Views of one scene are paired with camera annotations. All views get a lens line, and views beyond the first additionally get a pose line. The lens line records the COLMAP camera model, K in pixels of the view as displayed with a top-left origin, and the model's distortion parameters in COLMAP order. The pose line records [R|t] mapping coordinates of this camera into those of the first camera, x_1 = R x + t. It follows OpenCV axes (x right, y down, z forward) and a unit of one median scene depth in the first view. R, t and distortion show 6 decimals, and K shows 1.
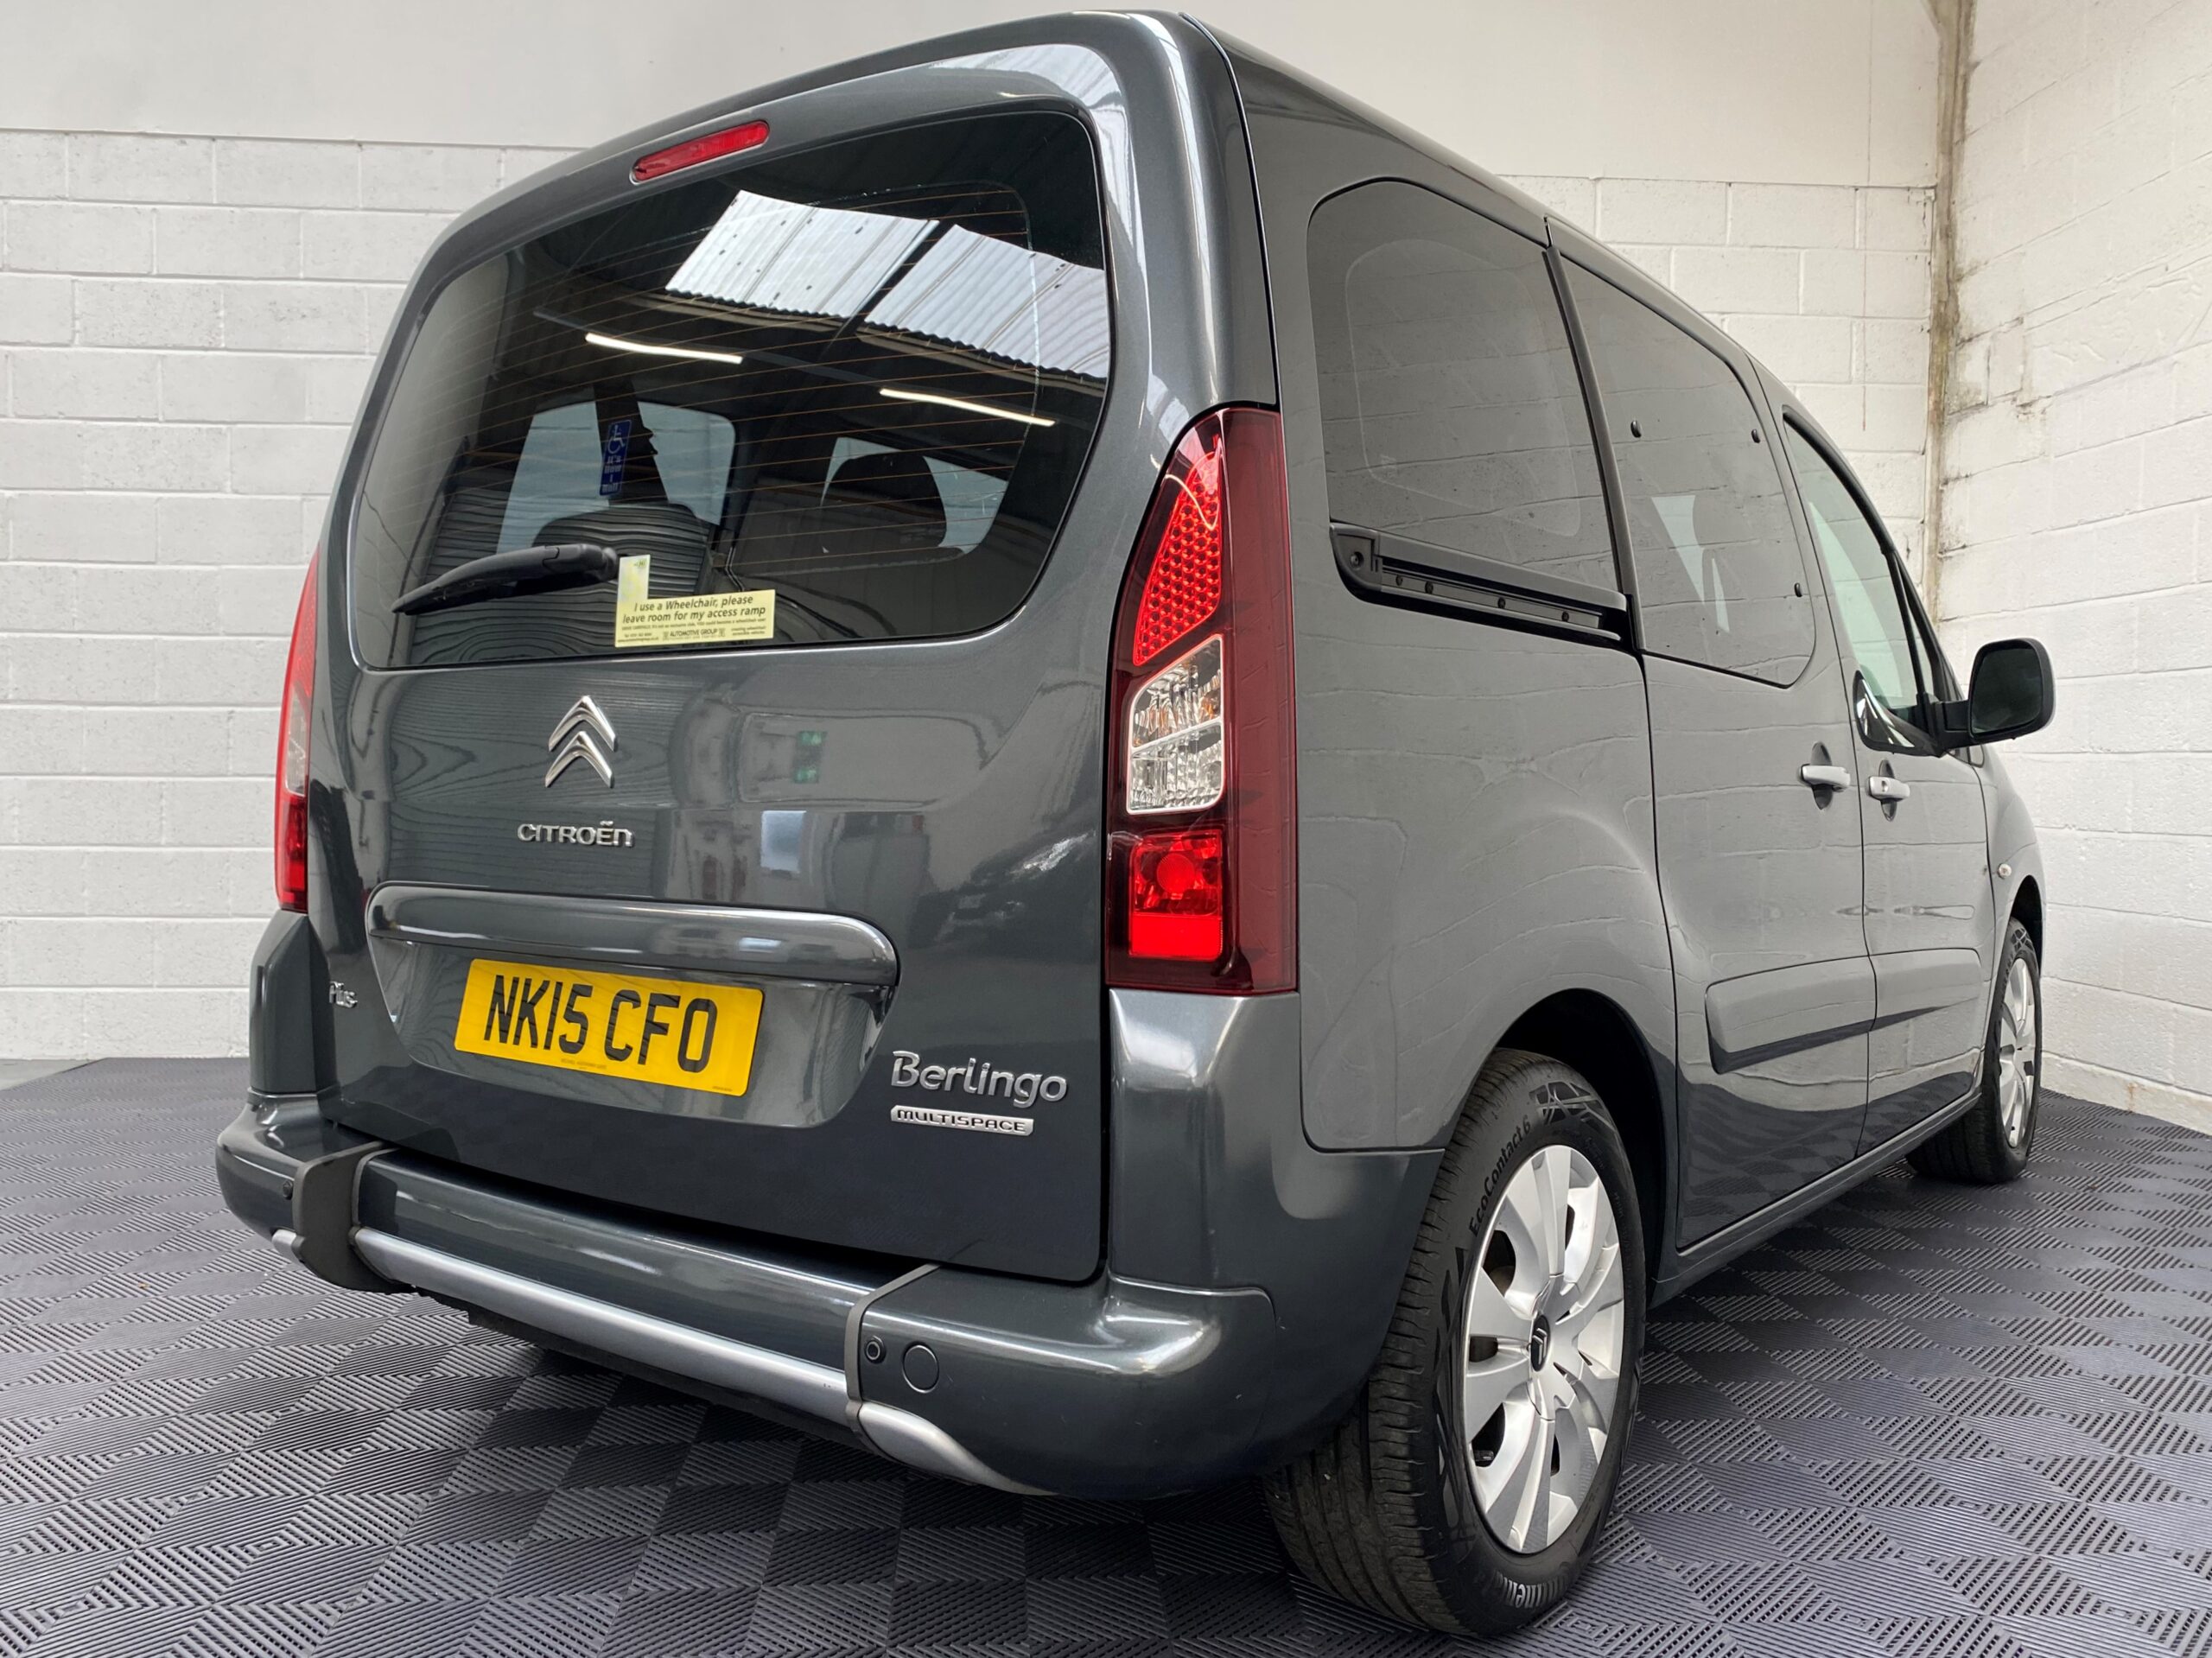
lens RADIAL K [[1790.4, 0, 1137.9], [0, 1790.4, 815.3], [0, 0, 1]] dist [0.057105, -0.047347]
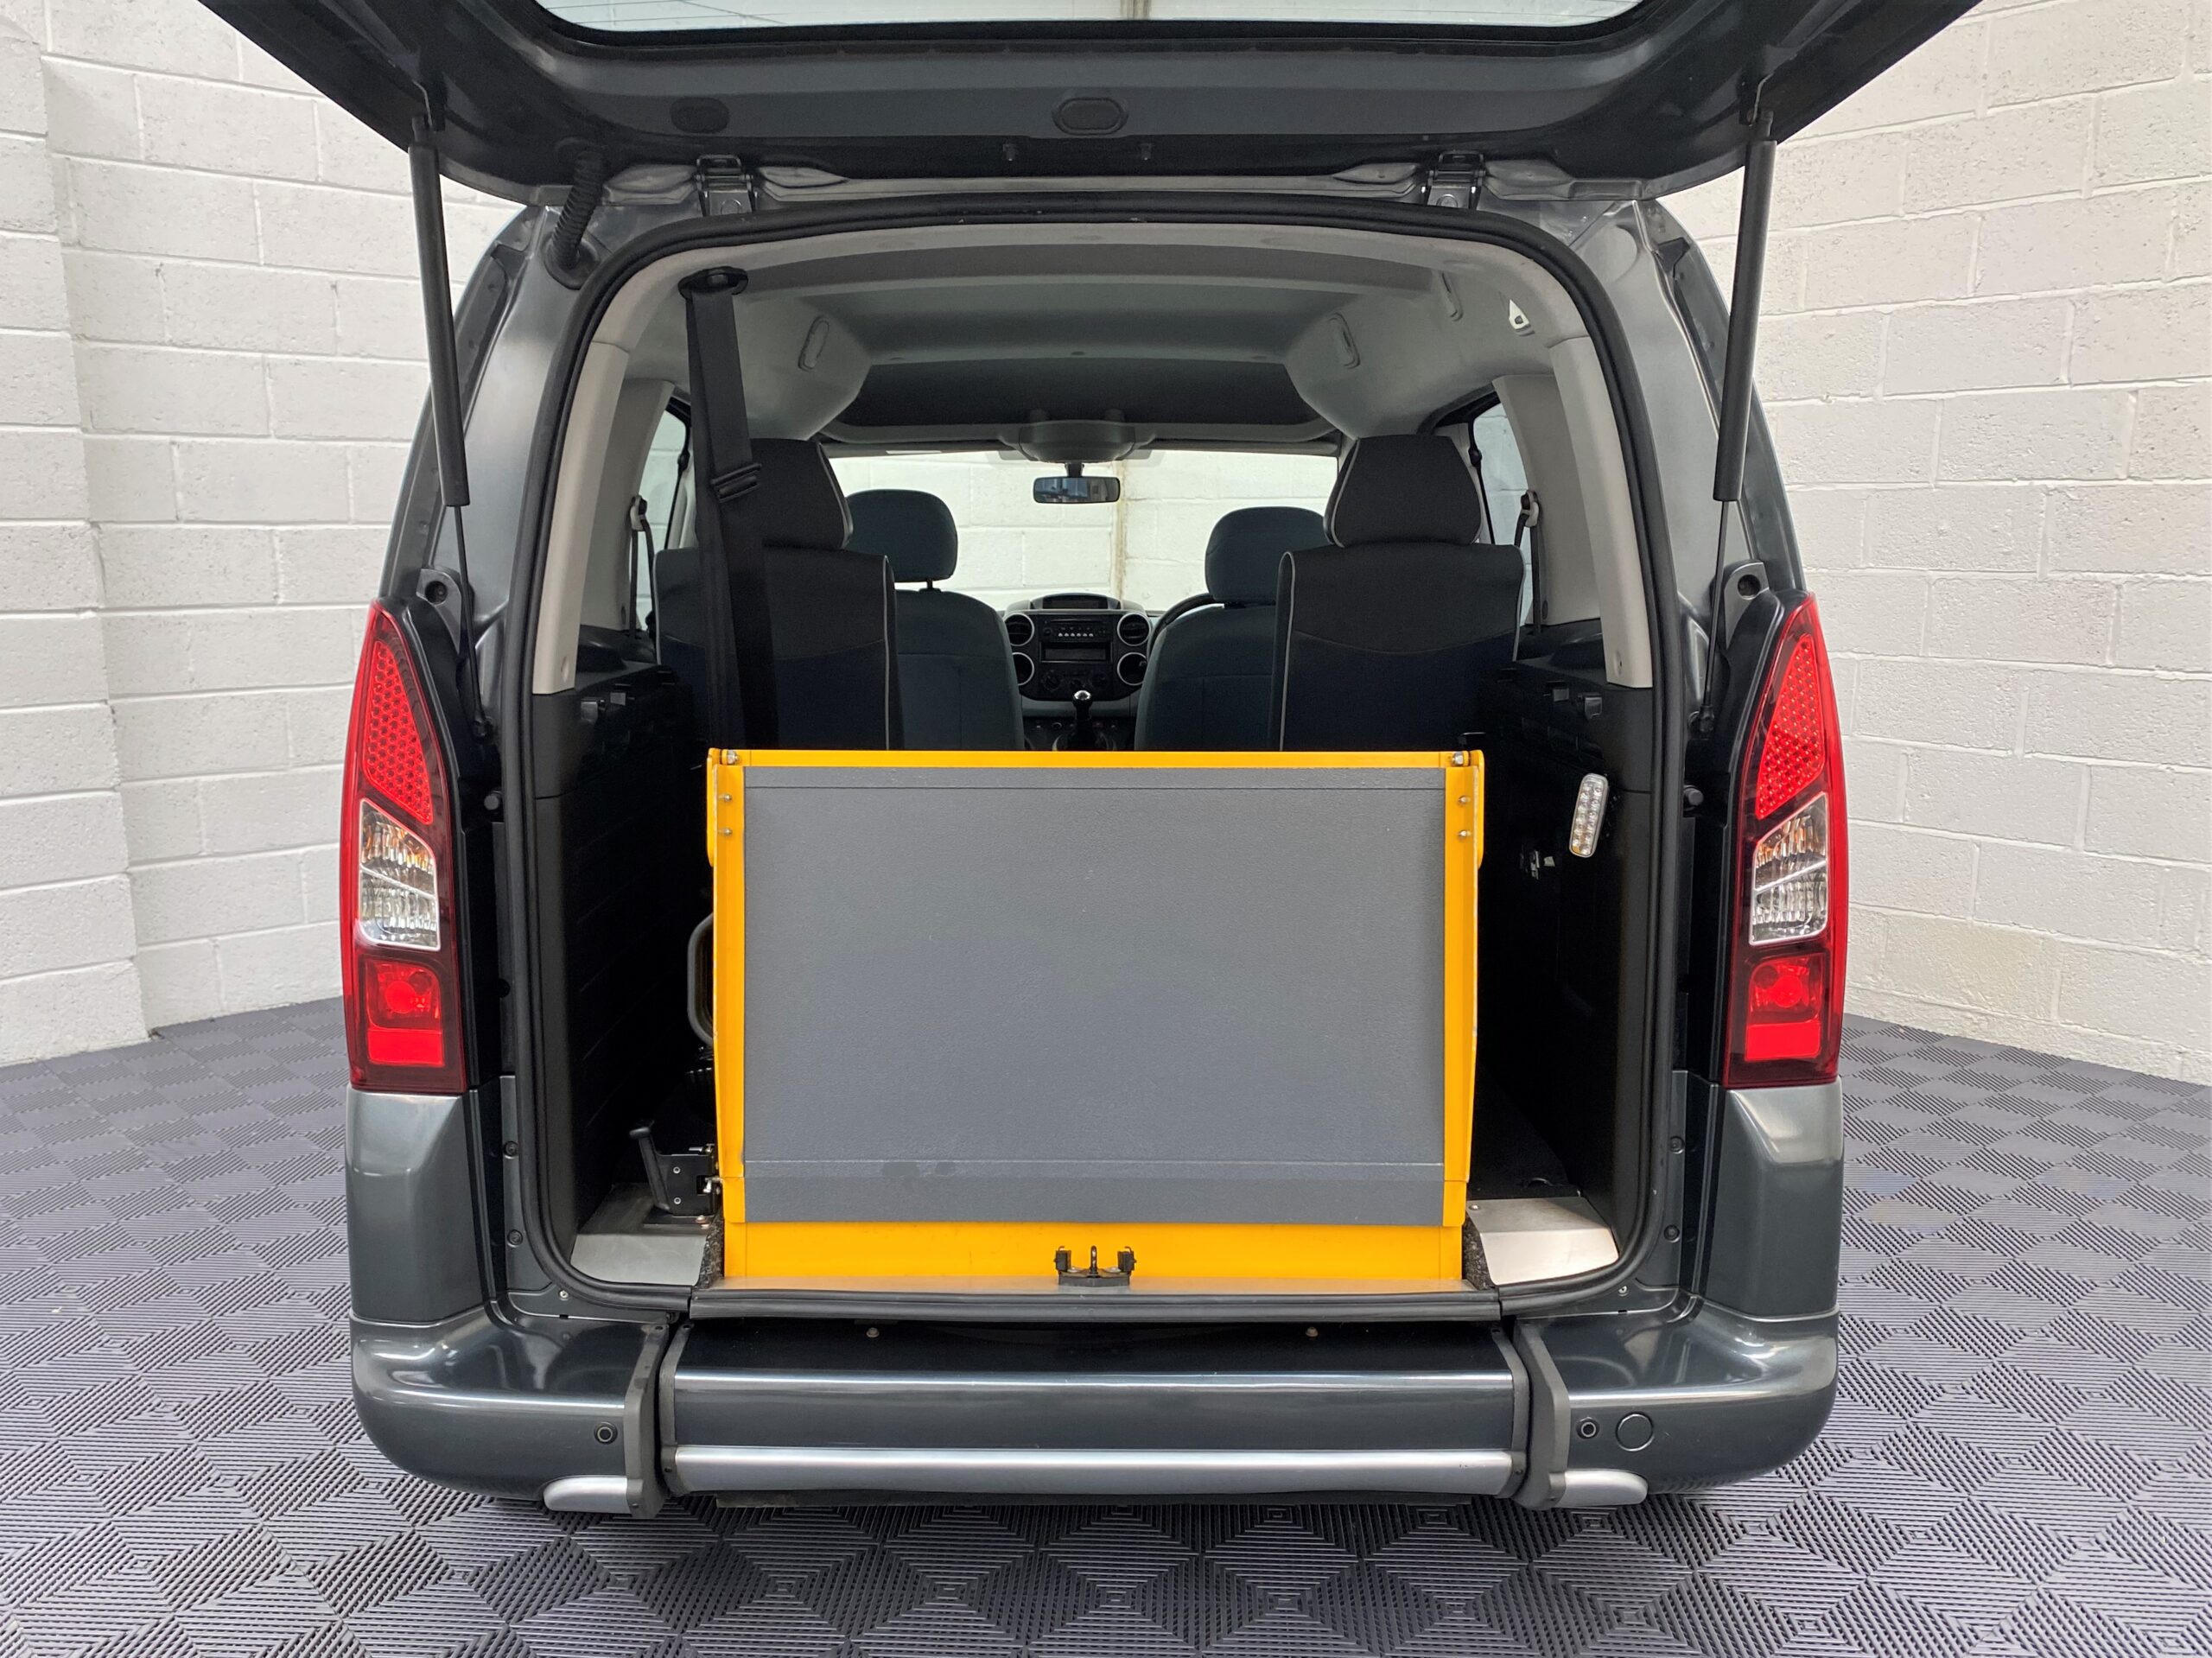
lens RADIAL K [[1819.2, 0, 1073.4], [0, 1819.2, 863.1], [0, 0, 1]] dist [0.070520, -0.077898]
pose [[0.804114, -0.111931, 0.583843, -0.836505], [0.019773, 0.986607, 0.161915, -0.203592], [-0.594146, -0.118654, 0.795557, 0.240940]]
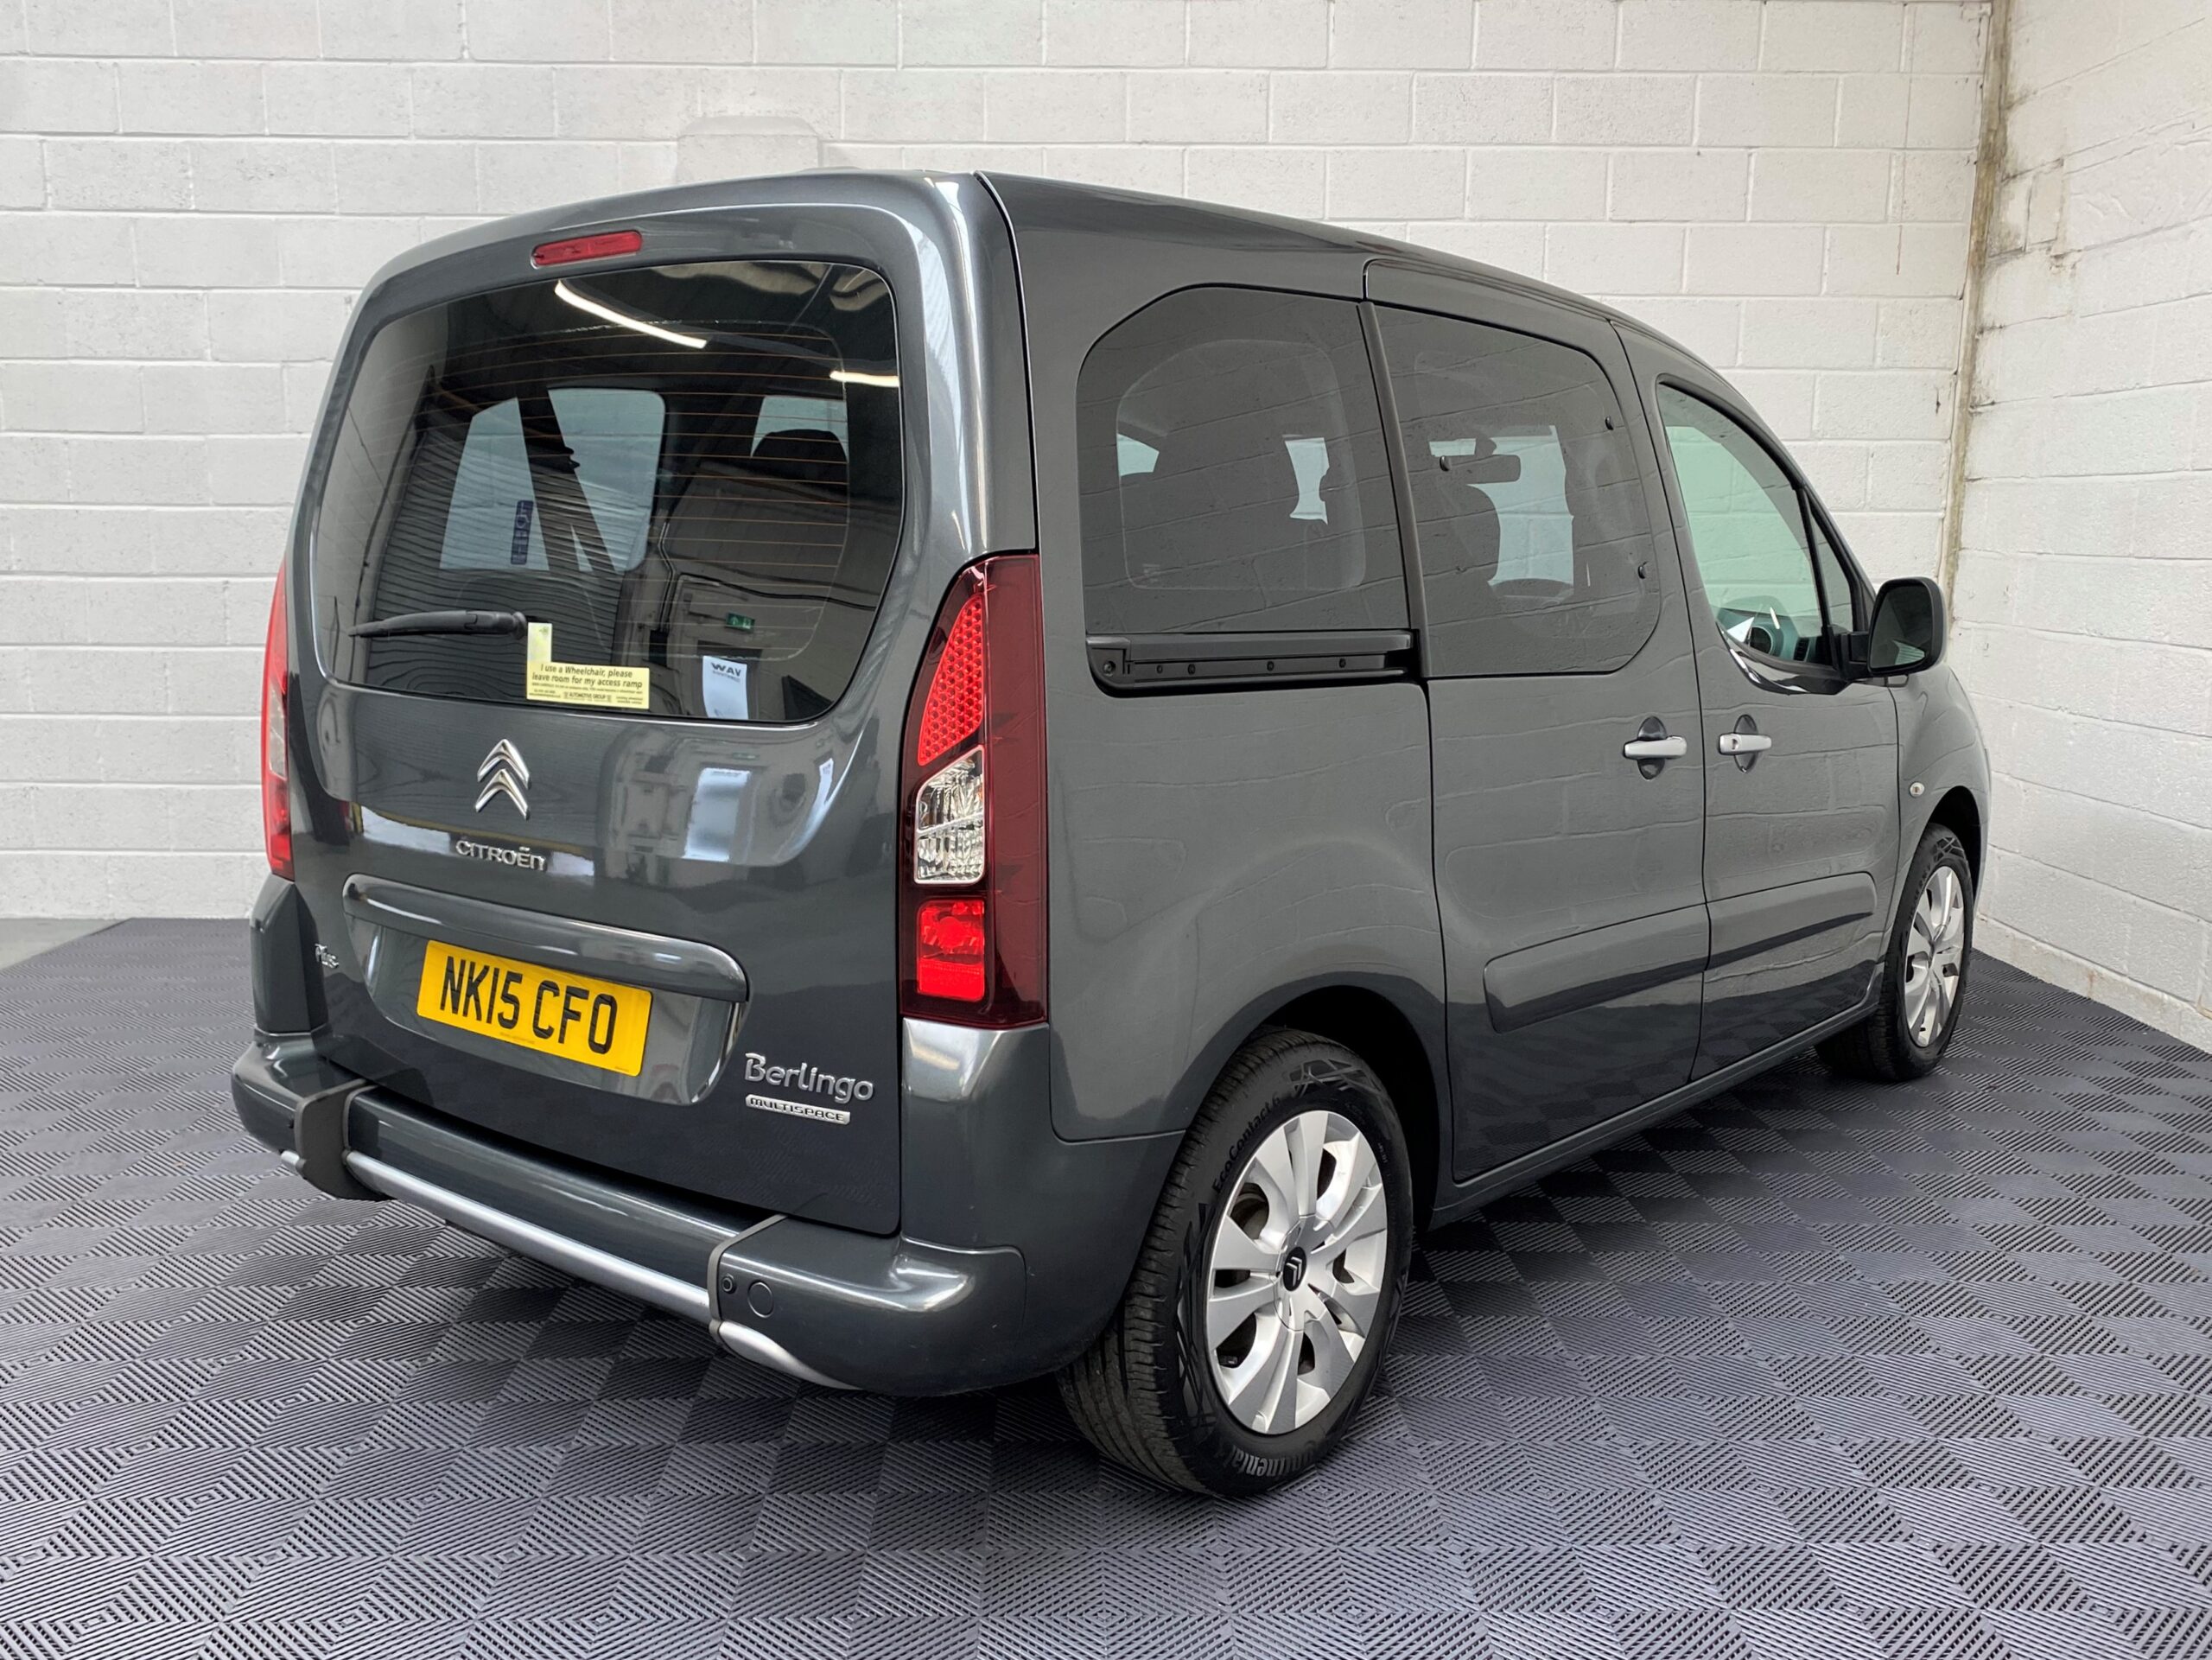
lens RADIAL K [[1981.7, 0, 1131.6], [0, 1981.7, 876.2], [0, 0, 1]] dist [0.072836, -0.086619]
pose [[0.998752, 0.009748, -0.048979, 0.169527], [-0.002412, 0.989035, 0.147662, -0.166755], [0.049881, -0.147360, 0.987824, -0.293837]]
